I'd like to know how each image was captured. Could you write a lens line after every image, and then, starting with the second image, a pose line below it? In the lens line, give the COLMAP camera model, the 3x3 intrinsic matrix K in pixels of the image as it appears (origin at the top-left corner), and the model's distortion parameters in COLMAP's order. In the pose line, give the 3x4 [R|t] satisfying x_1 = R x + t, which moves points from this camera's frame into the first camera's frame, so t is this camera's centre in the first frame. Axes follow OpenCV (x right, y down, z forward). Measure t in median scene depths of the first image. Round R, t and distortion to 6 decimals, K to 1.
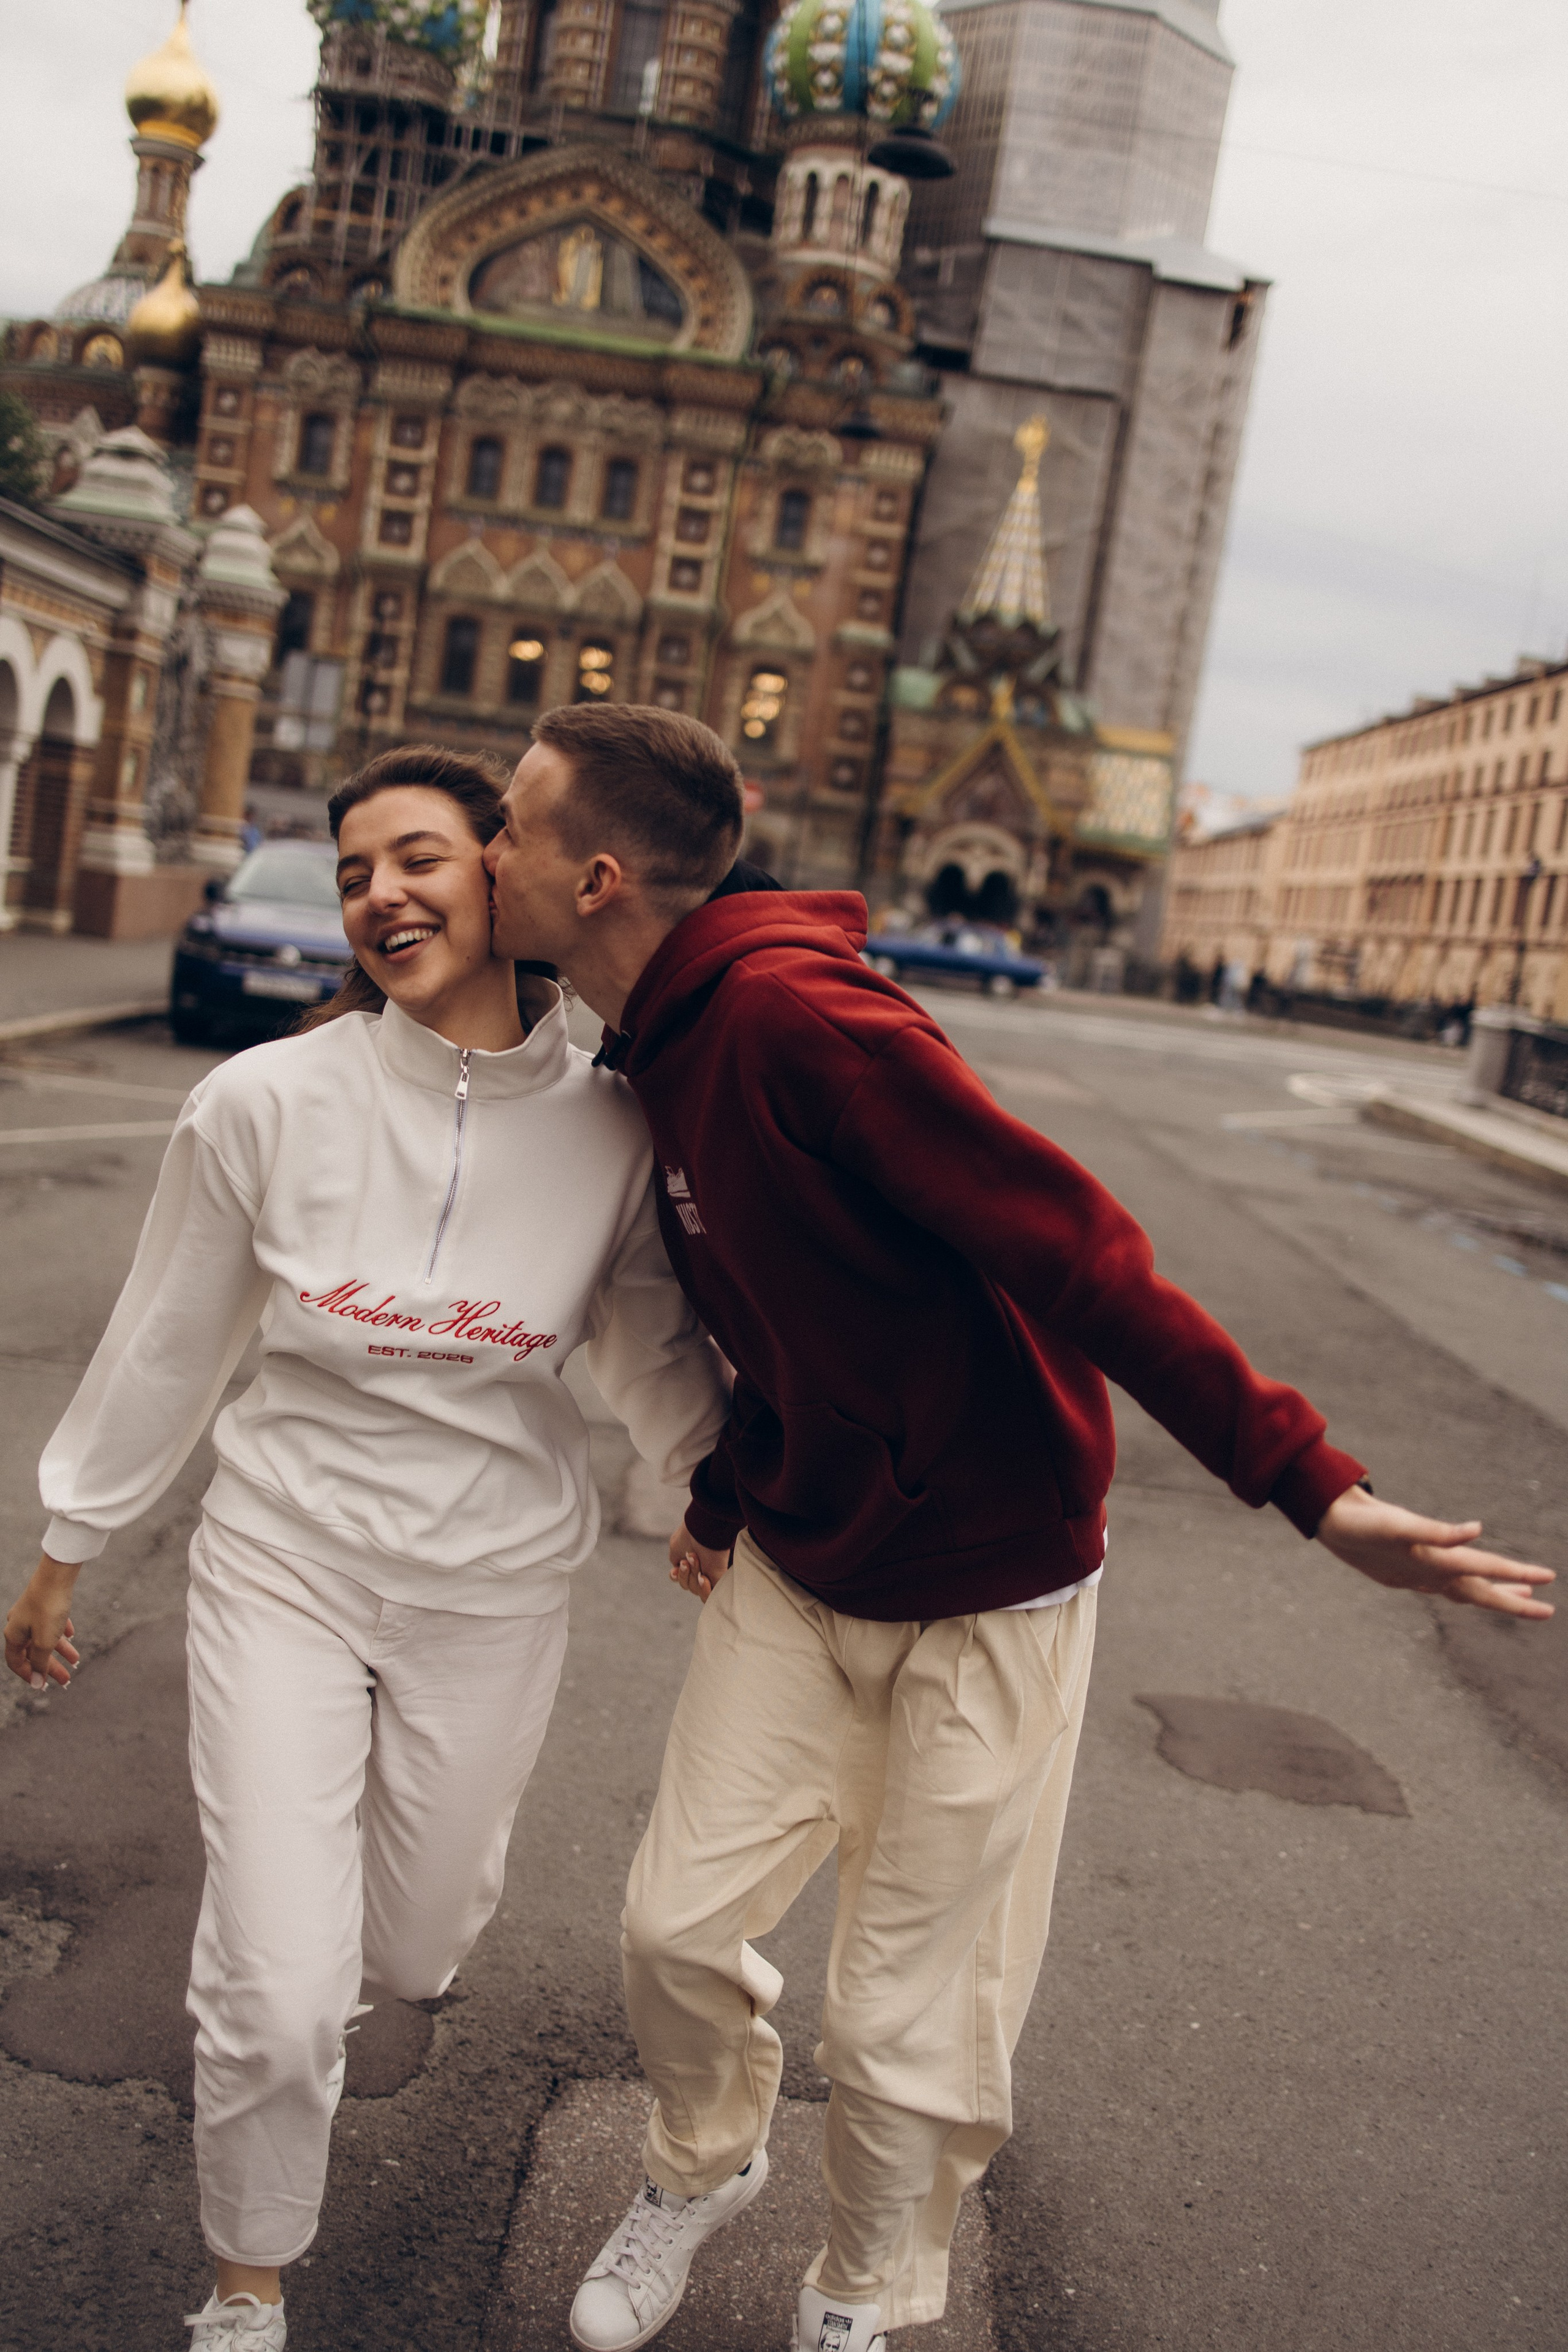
lens RADIAL K [[2312.5, 0, 795.1], [0, 2312.5, 1184.1], [0, 0, 1]] dist [0.008640, -0.007697]
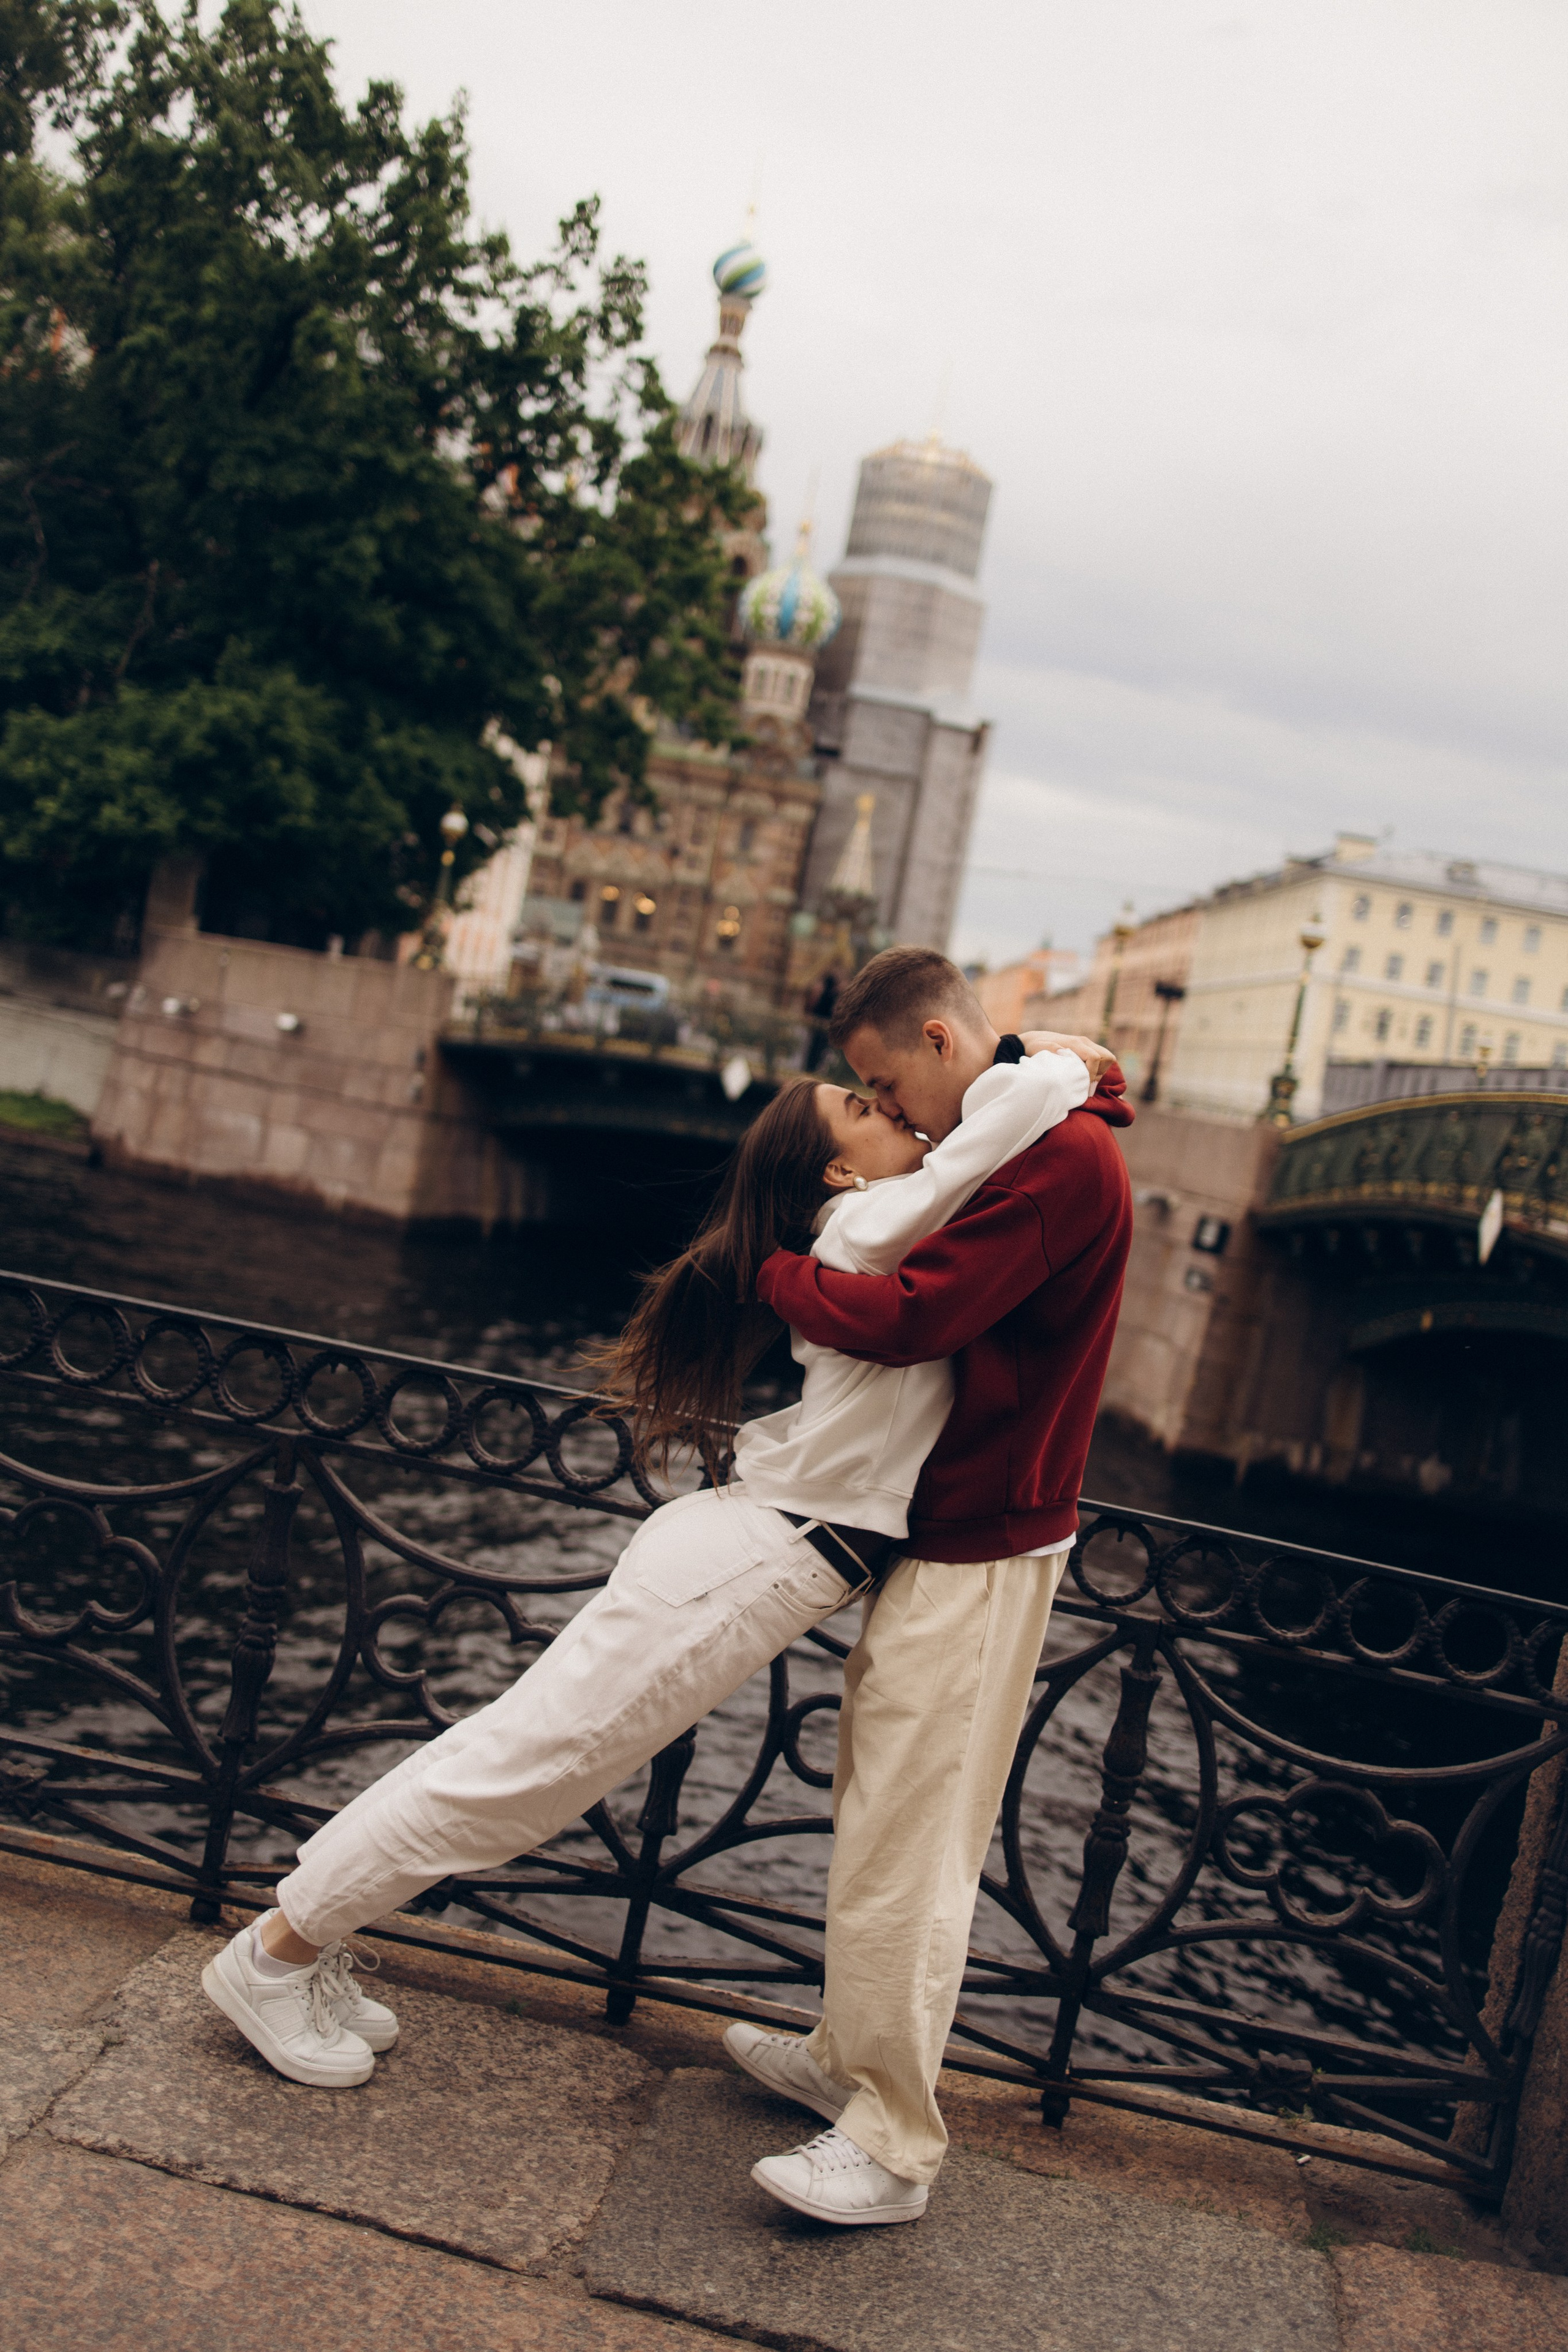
lens RADIAL K [[2312.5, 0, 795.1], [0, 2312.5, 1184.1], [0, 0, 1]] dist [0.008640, -0.007697]
pose [[0.999502, 0.030899, 0.006440, 0.037329], [-0.030497, 0.998004, -0.055290, 0.121365], [-0.008136, 0.055066, 0.998450, -0.981225]]
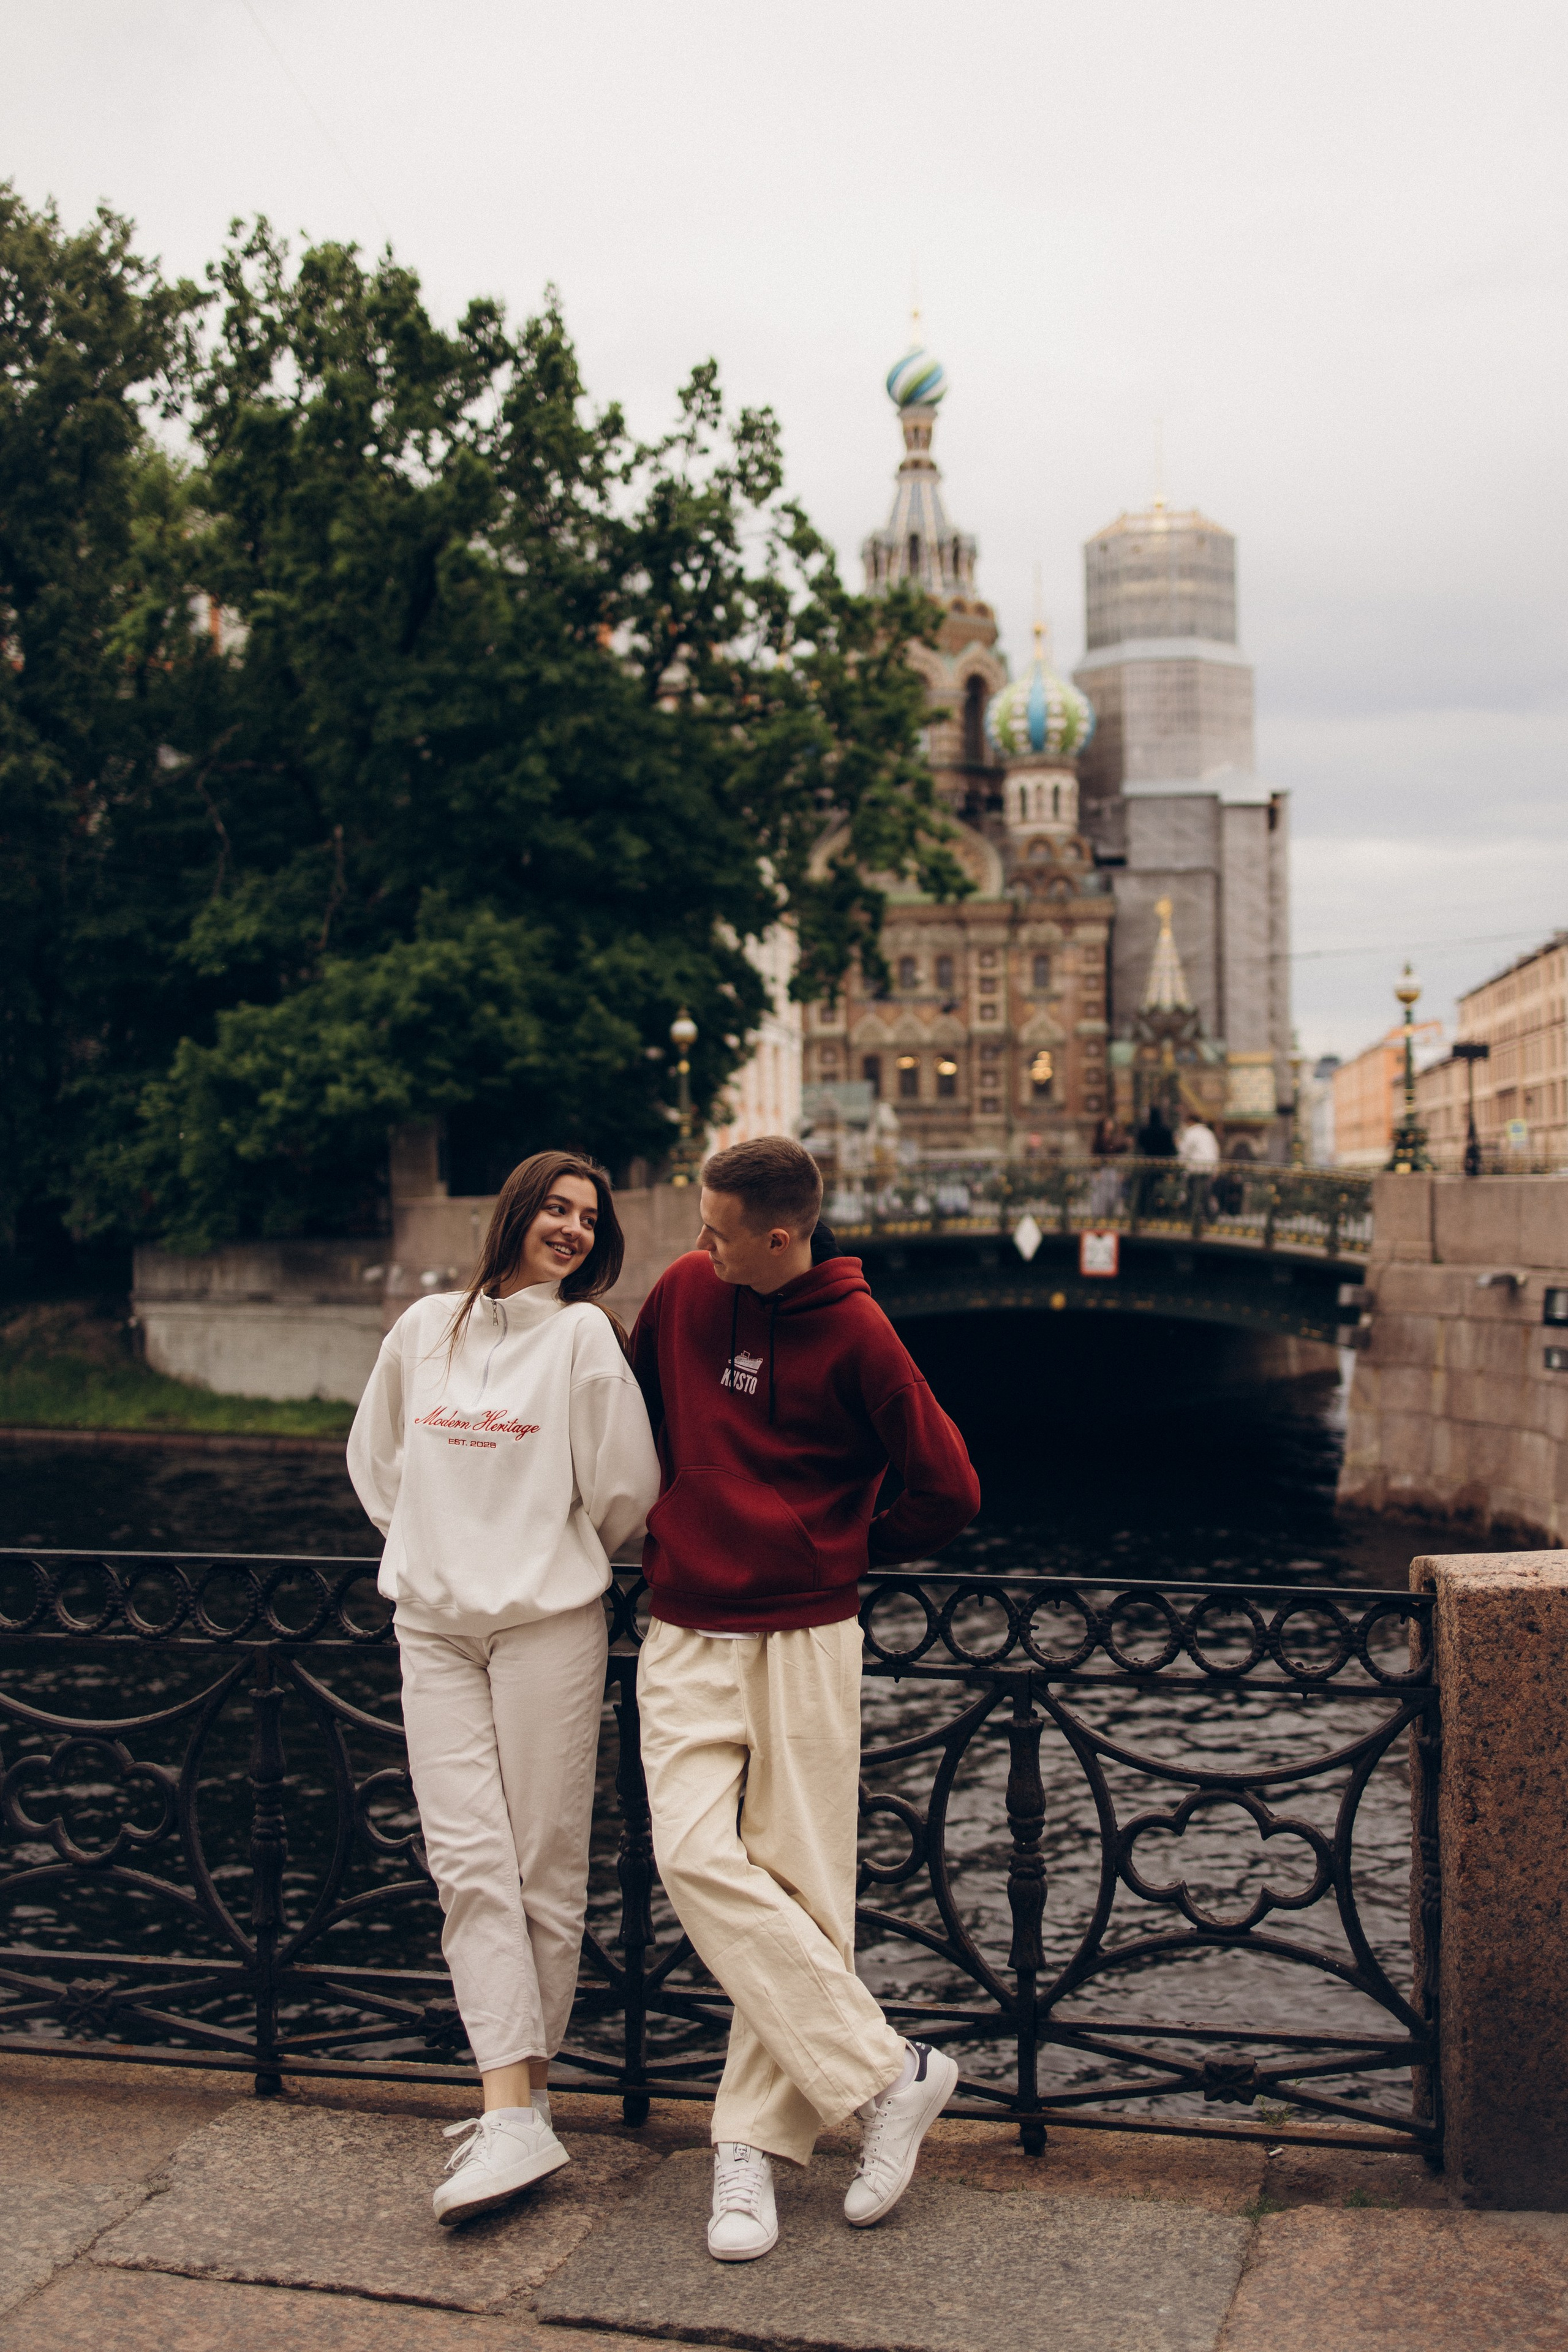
lens RADIAL K [[2584.3, 0, 857.1], [0, 2584.3, 1169.7], [0, 0, 1]] dist [0.003641, -0.005621]
pose [[0.980149, -0.166897, -0.107022, 0.048161], [0.151443, 0.978623, -0.139149, 0.123612], [0.127957, 0.120179, 0.984471, -0.991064]]
